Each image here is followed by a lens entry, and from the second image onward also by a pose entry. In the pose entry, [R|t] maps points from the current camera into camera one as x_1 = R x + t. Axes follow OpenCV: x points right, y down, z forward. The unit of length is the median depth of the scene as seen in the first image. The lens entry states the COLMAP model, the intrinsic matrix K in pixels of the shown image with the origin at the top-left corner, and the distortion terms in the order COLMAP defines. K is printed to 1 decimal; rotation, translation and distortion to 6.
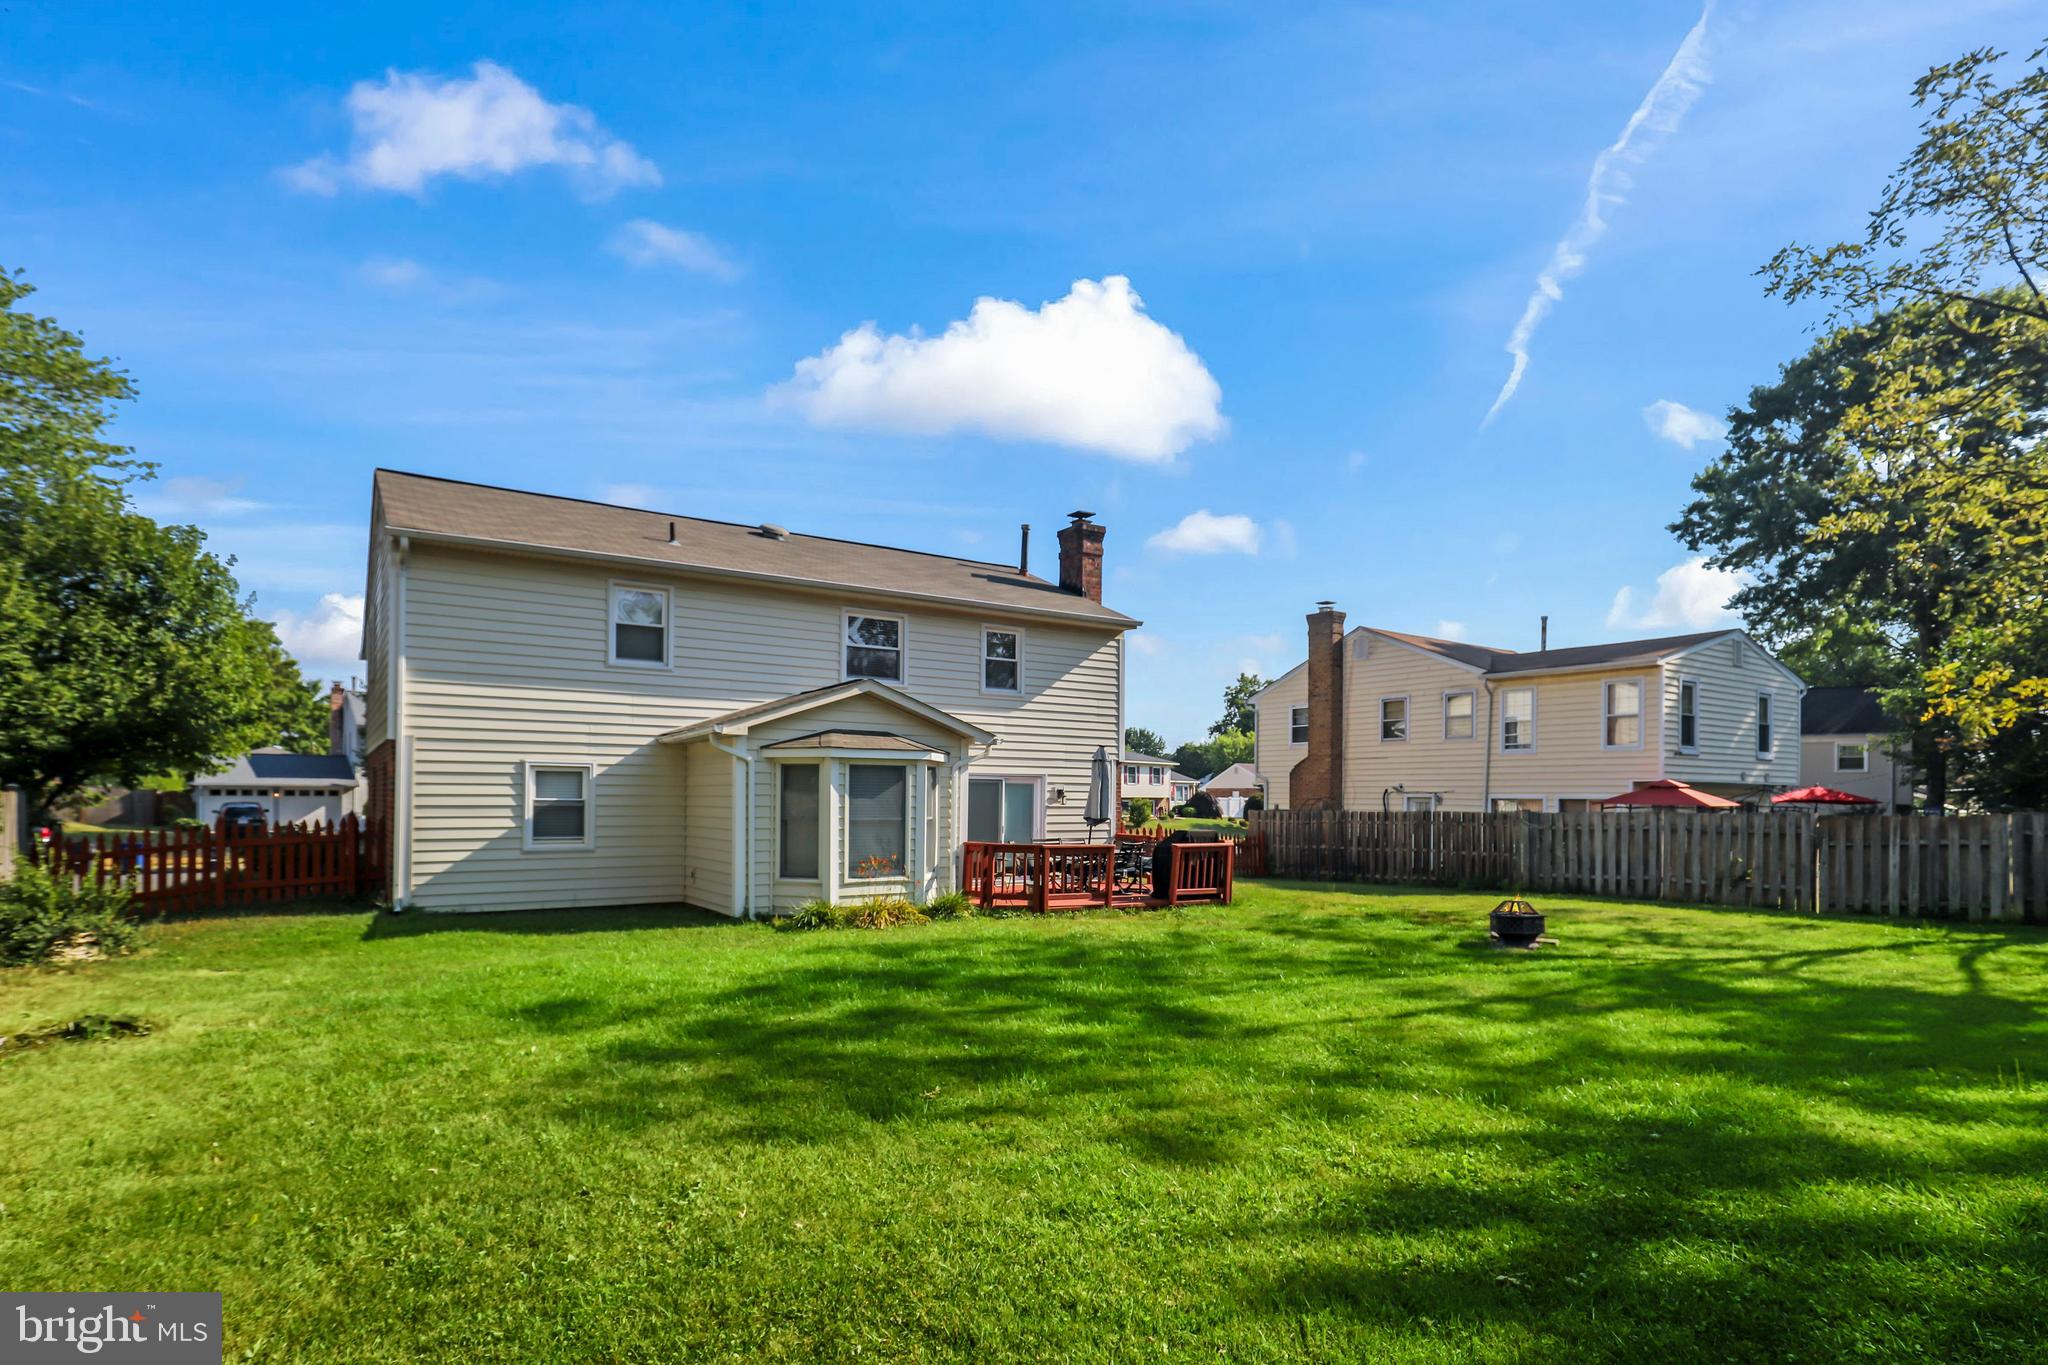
lens RADIAL K [[1048.7, 0, 1024.0], [0, 1048.7, 682.5], [0, 0, 1]] dist [-0.004028, -0.000329]
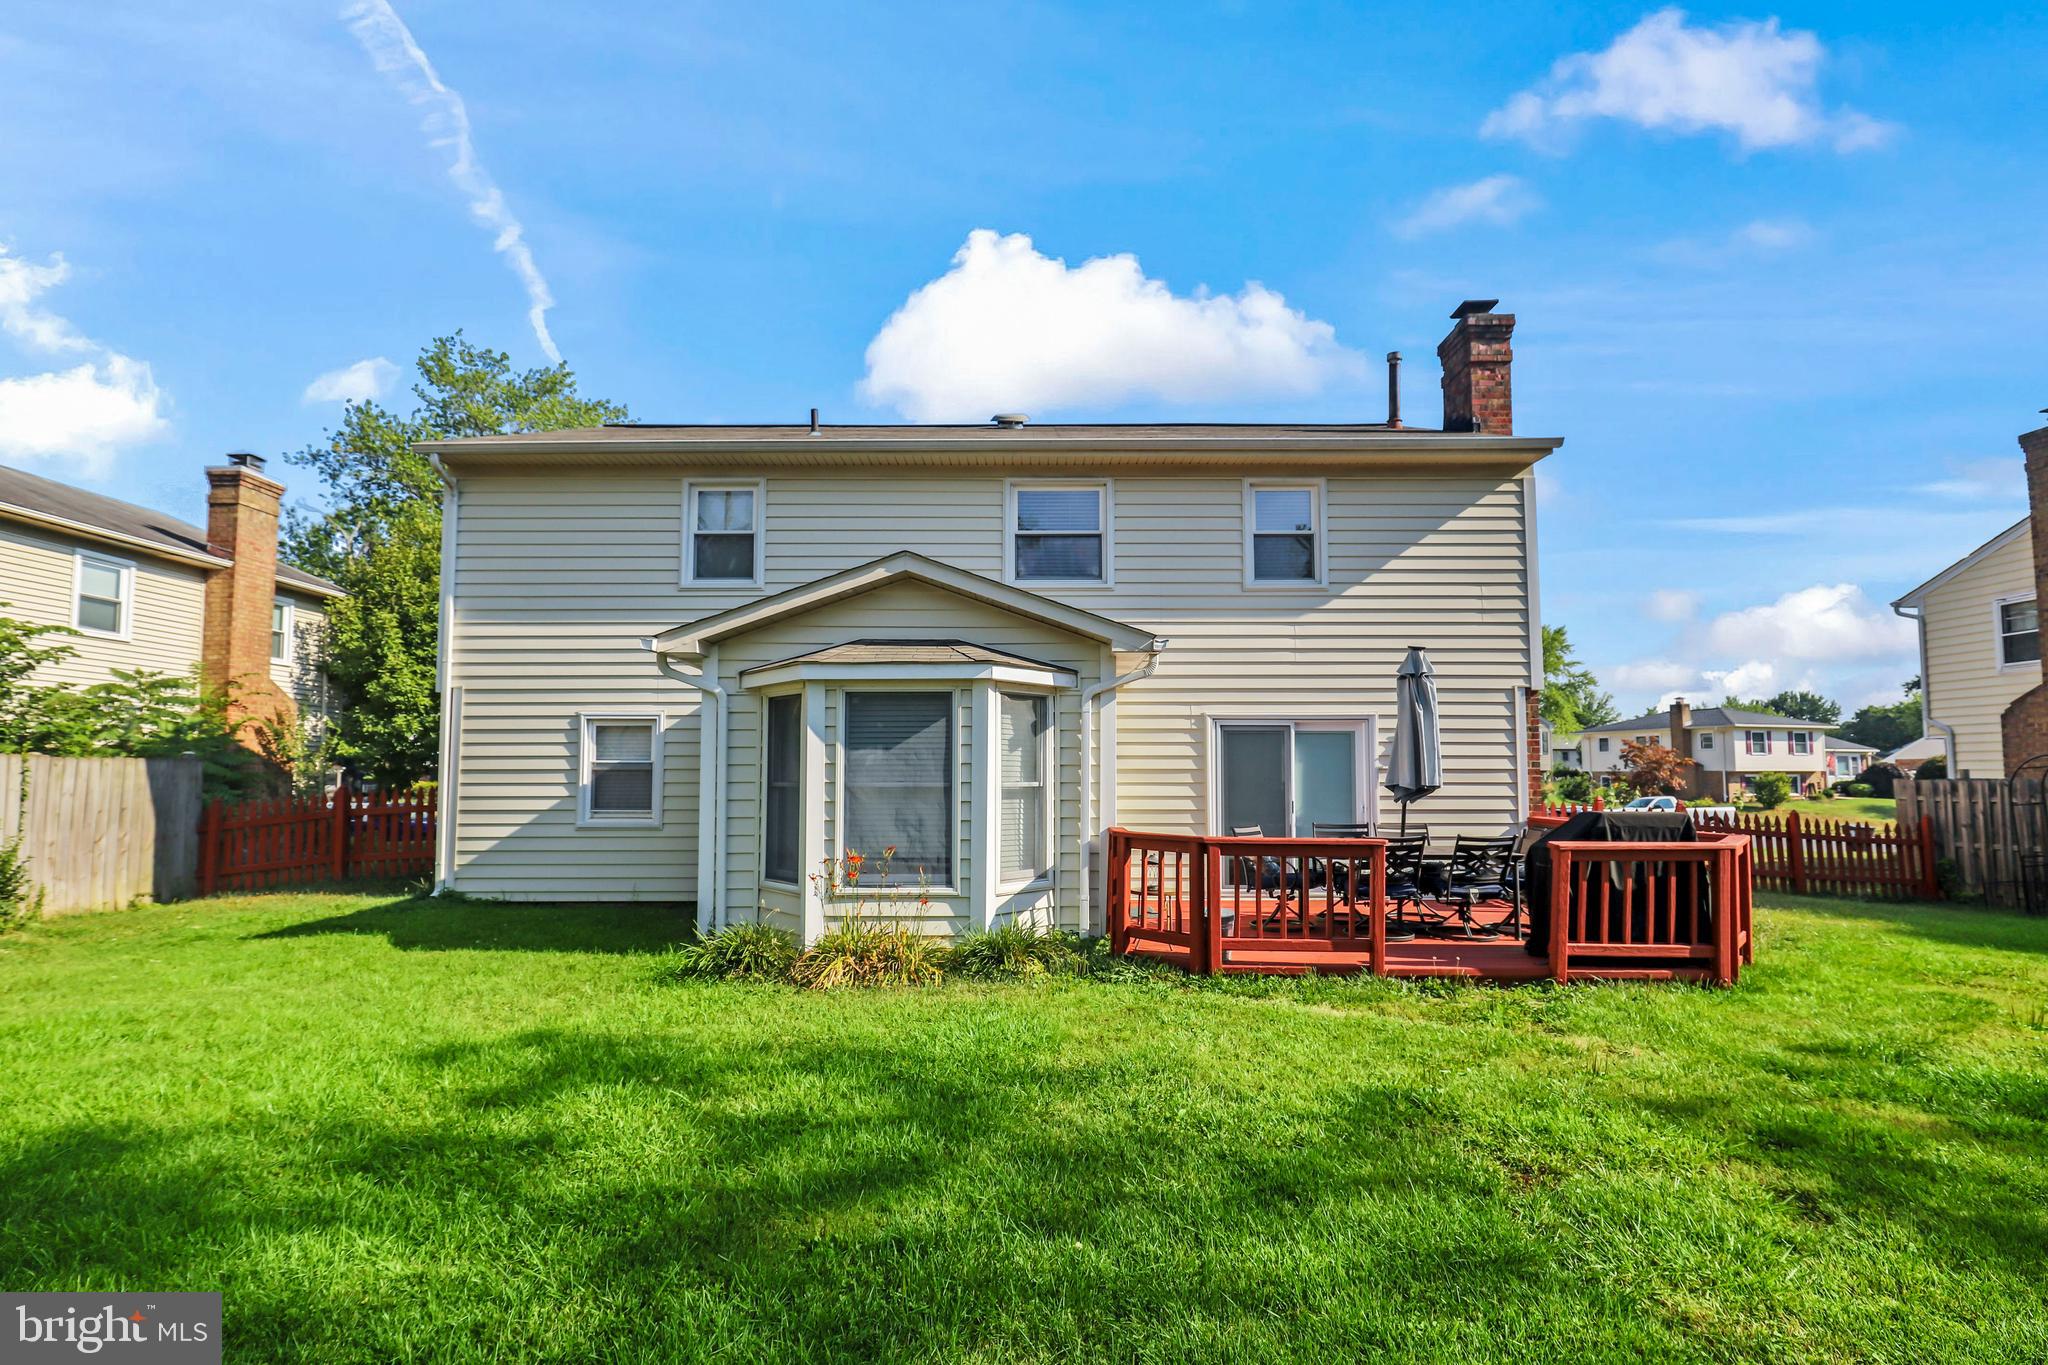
lens RADIAL K [[935.6, 0, 1028.3], [0, 935.6, 676.7], [0, 0, 1]] dist [-0.002906, 0.000068]
pose [[0.830446, -0.066745, -0.553087, 0.180631], [0.066874, 0.997561, -0.019972, 0.075387], [0.553071, -0.020402, 0.832884, 0.535825]]
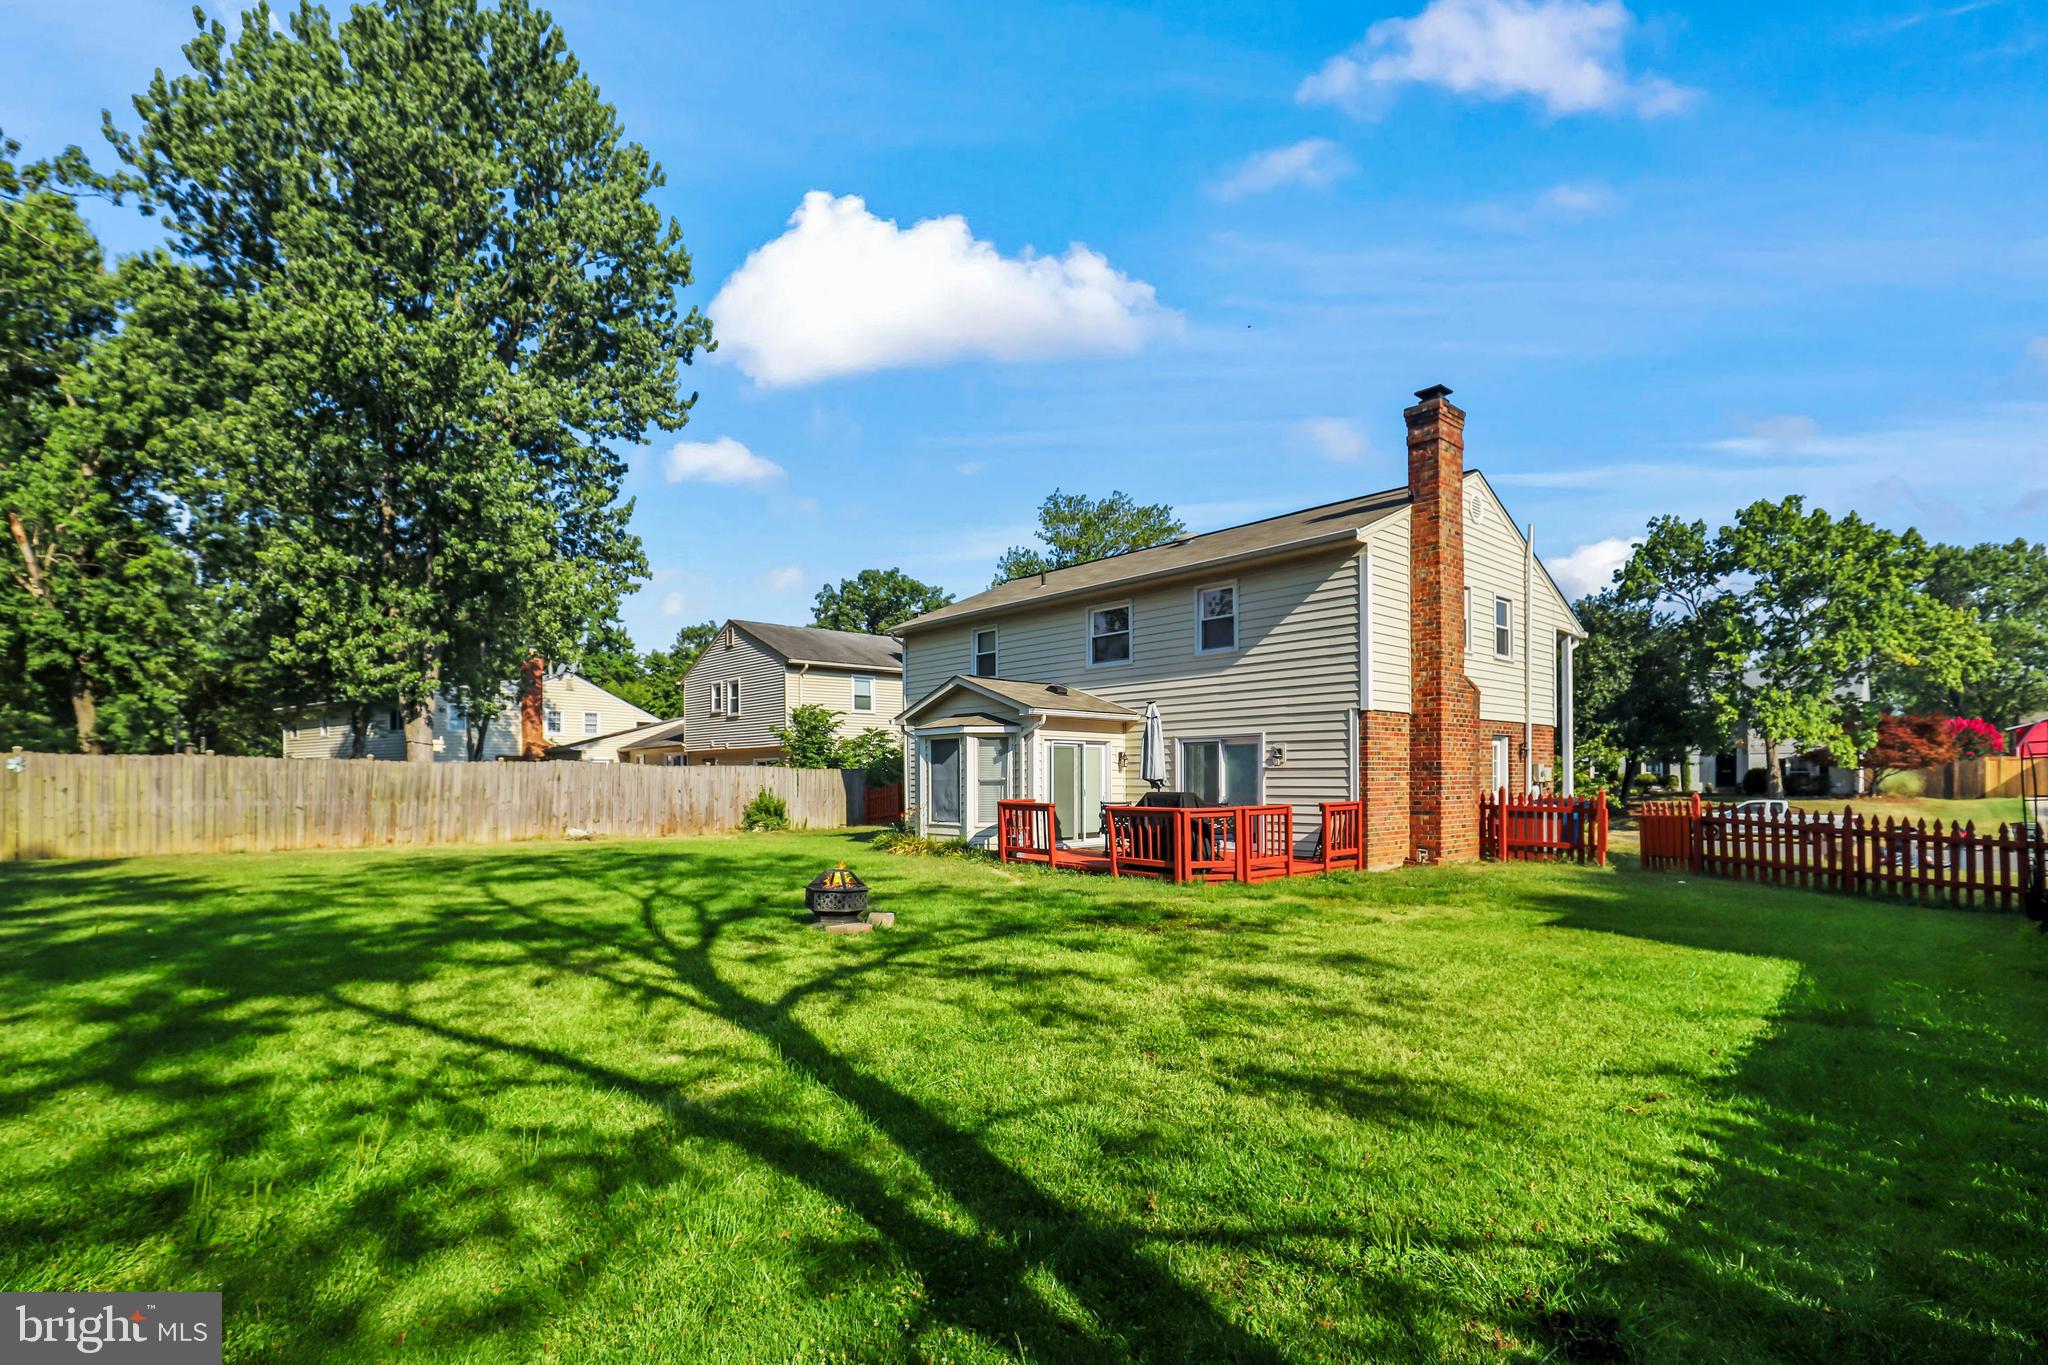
lens RADIAL K [[937.1, 0, 1022.6], [0, 937.1, 696.7], [0, 0, 1]] dist [0.002265, 0.000999]
pose [[0.151513, -0.090538, -0.984300, 0.936154], [0.115207, 0.990627, -0.073387, 0.109820], [0.981718, -0.102280, 0.160524, 0.797830]]
